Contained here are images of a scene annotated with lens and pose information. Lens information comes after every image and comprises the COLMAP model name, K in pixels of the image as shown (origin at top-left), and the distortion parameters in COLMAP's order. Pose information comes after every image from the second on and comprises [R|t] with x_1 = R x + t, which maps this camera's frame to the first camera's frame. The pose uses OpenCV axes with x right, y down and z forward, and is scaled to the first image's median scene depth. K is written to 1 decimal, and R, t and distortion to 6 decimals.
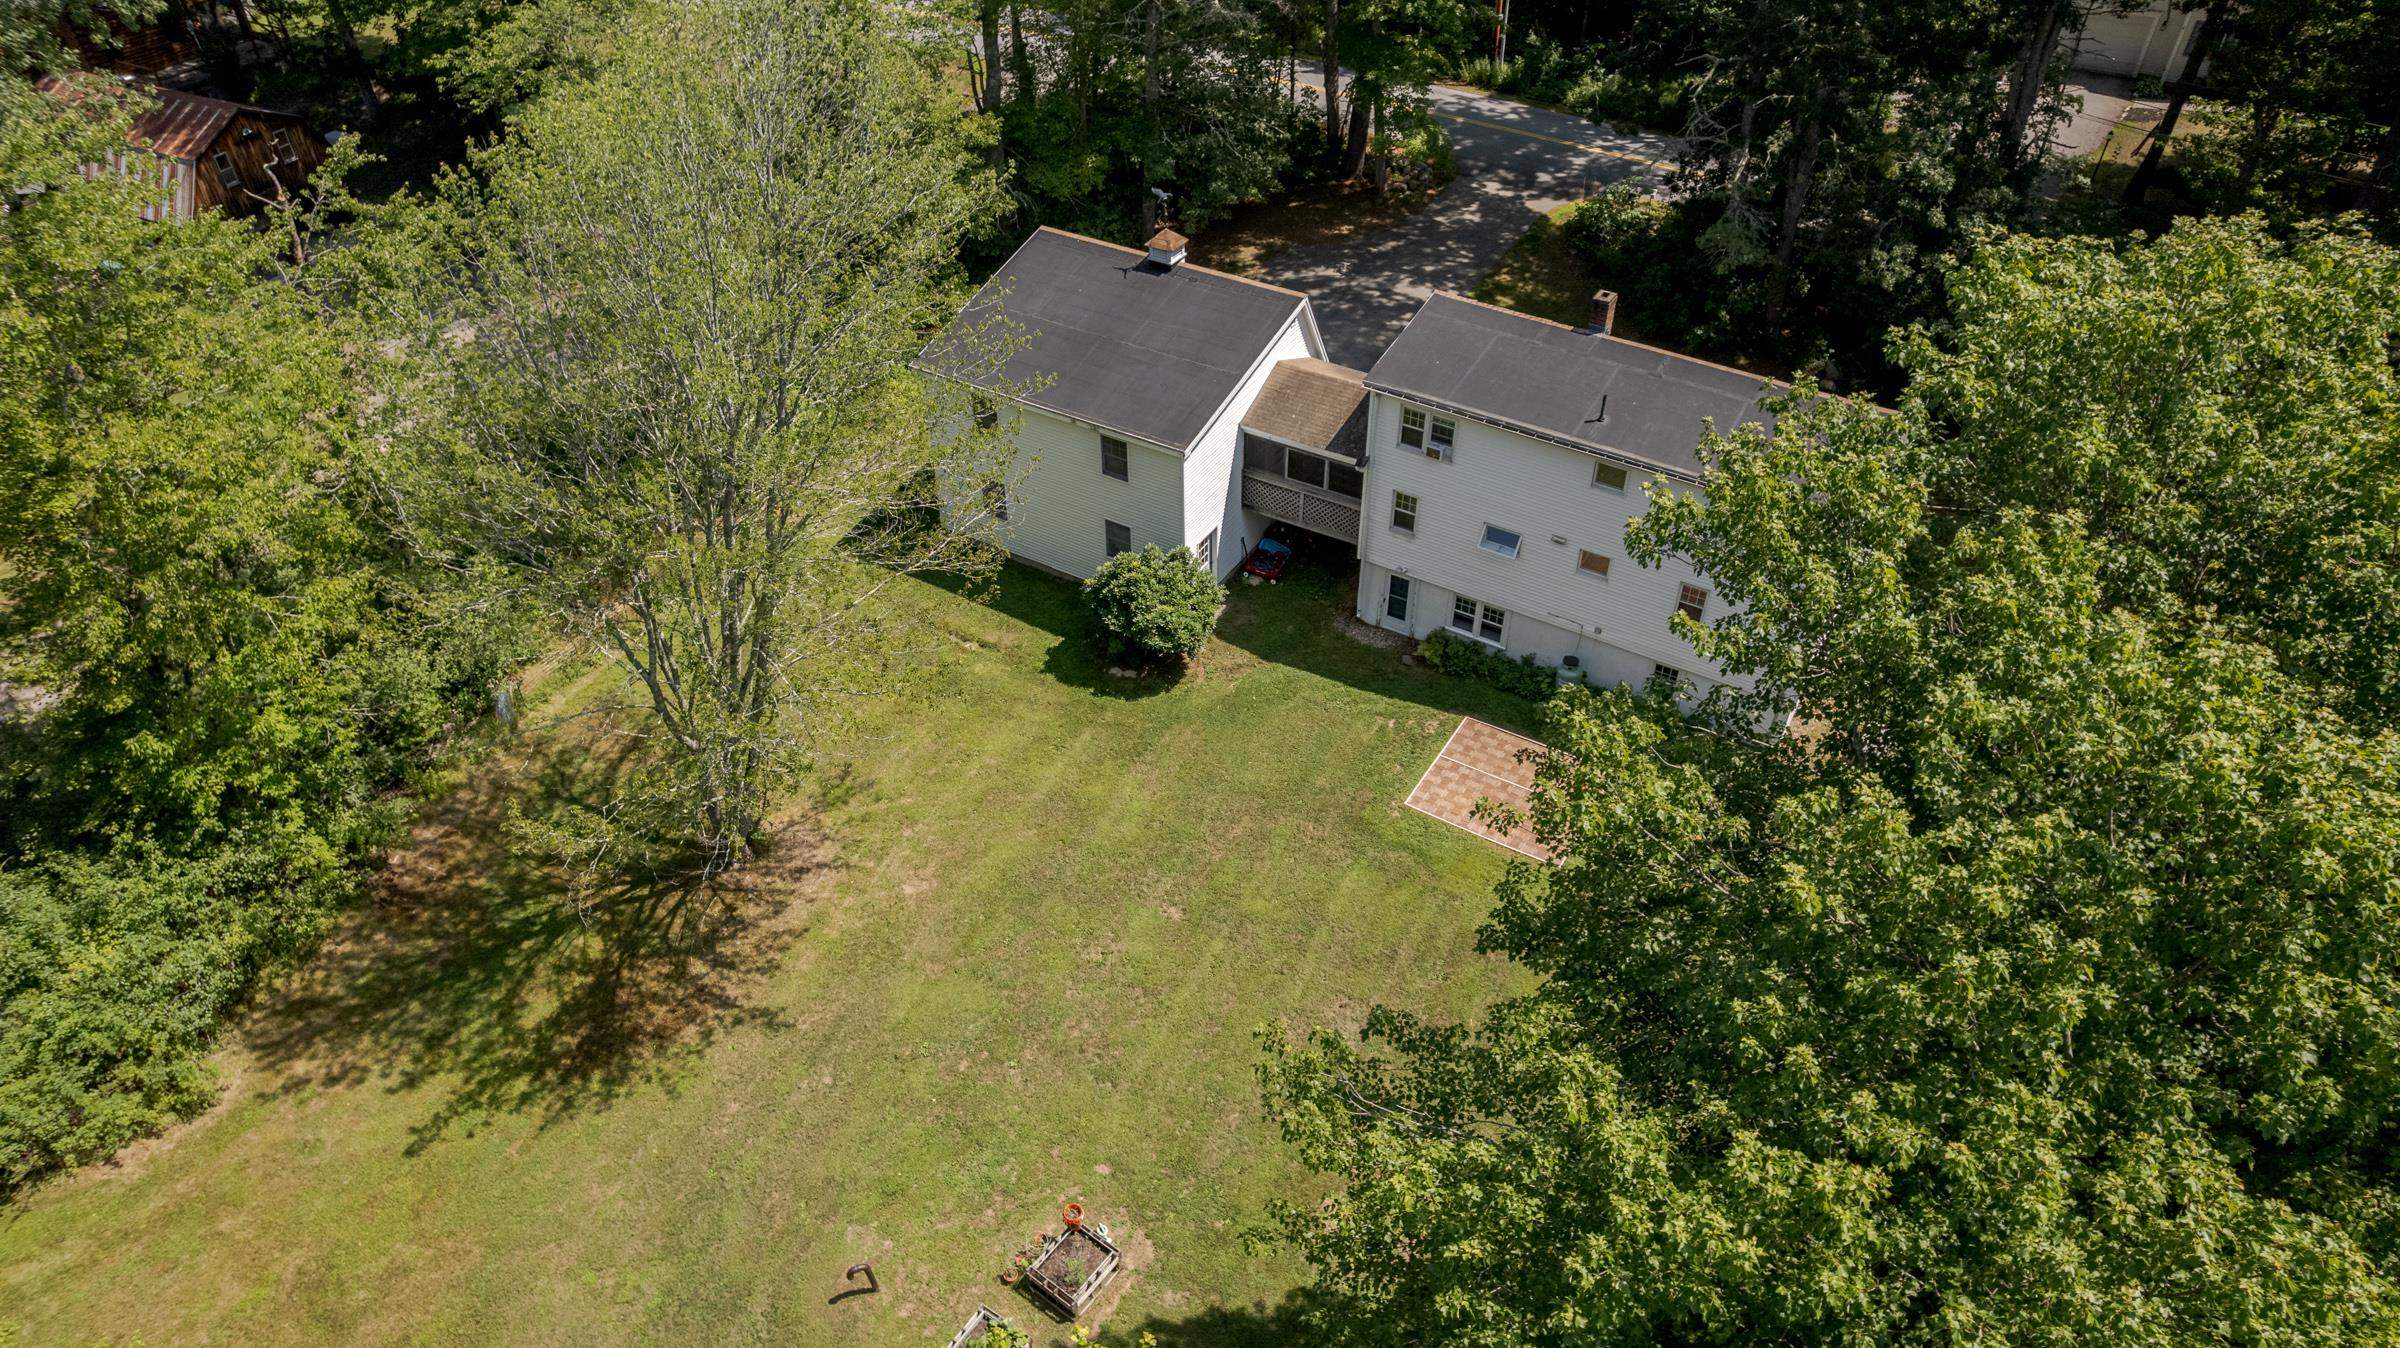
lens RADIAL K [[1526.7, 0, 1201.4], [0, 1526.7, 683.2], [0, 0, 1]] dist [-0.049729, -0.000732]
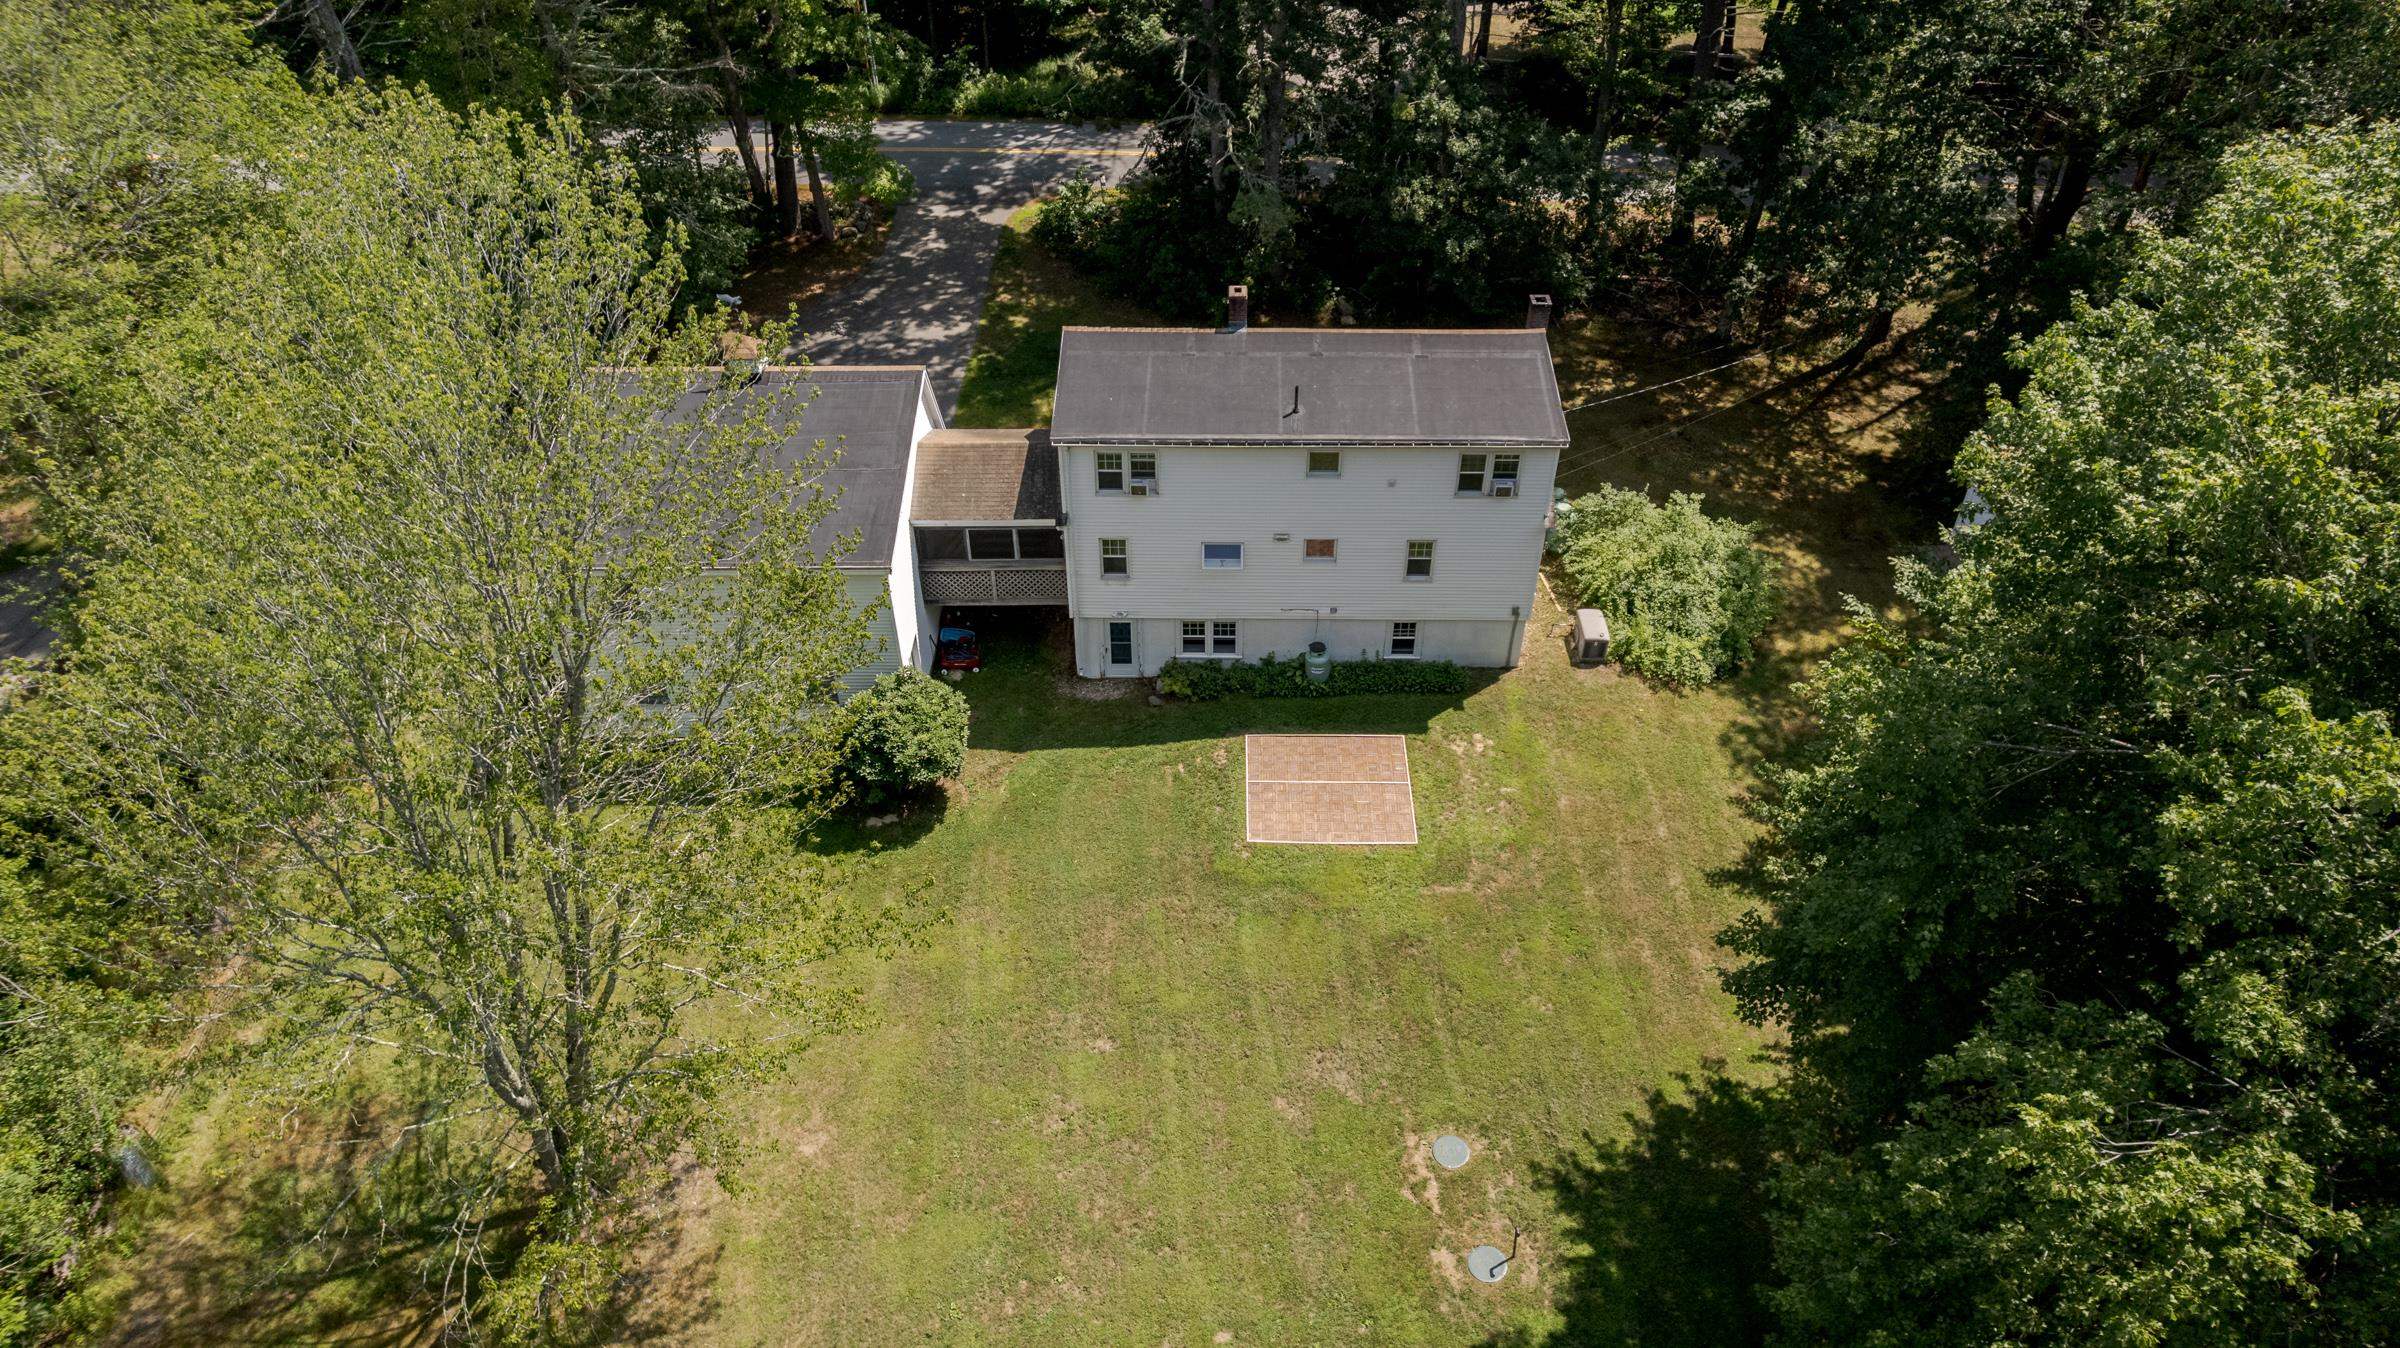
lens RADIAL K [[1526.7, 0, 1201.4], [0, 1526.7, 683.2], [0, 0, 1]] dist [-0.049729, -0.000732]
pose [[0.861770, -0.330969, 0.384463, -0.210569], [0.330851, 0.941184, 0.068629, -0.083564], [-0.384565, 0.068058, 0.920586, 0.098909]]
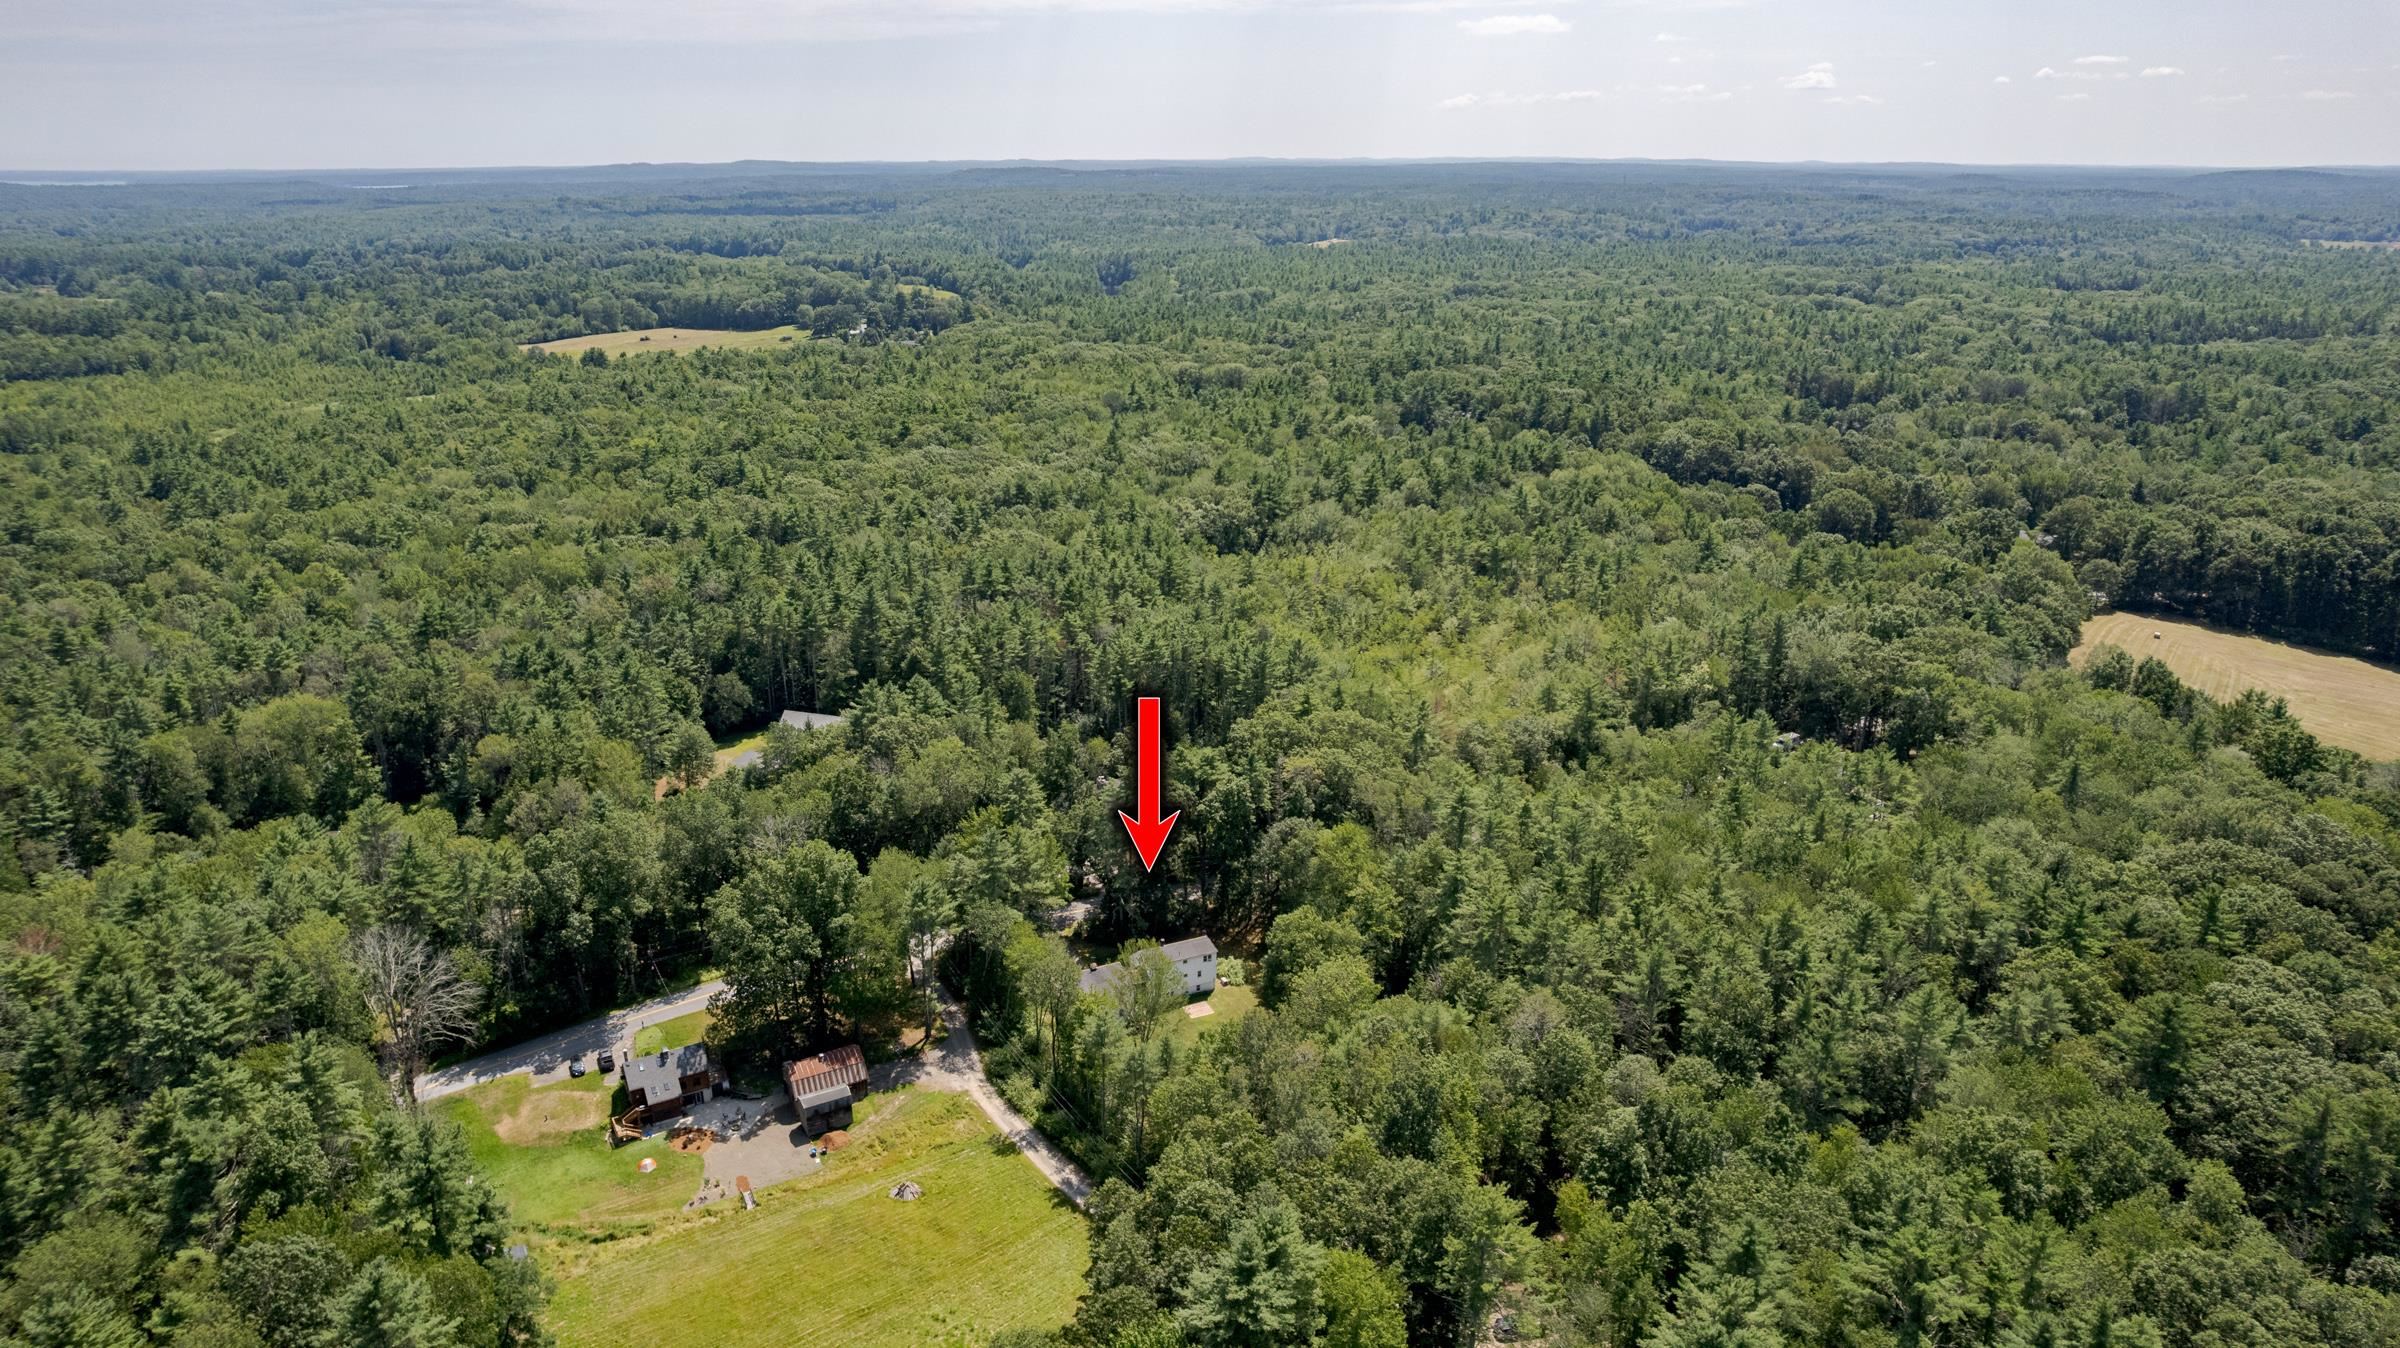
lens RADIAL K [[1557.3, 0, 1209.0], [0, 1557.3, 664.7], [0, 0, 1]] dist [-0.072774, 0.063100]
pose [[0.543878, -0.264788, 0.796294, -4.284778], [0.542710, 0.834744, -0.093104, -0.478379], [-0.640049, 0.482794, 0.597702, -3.407003]]
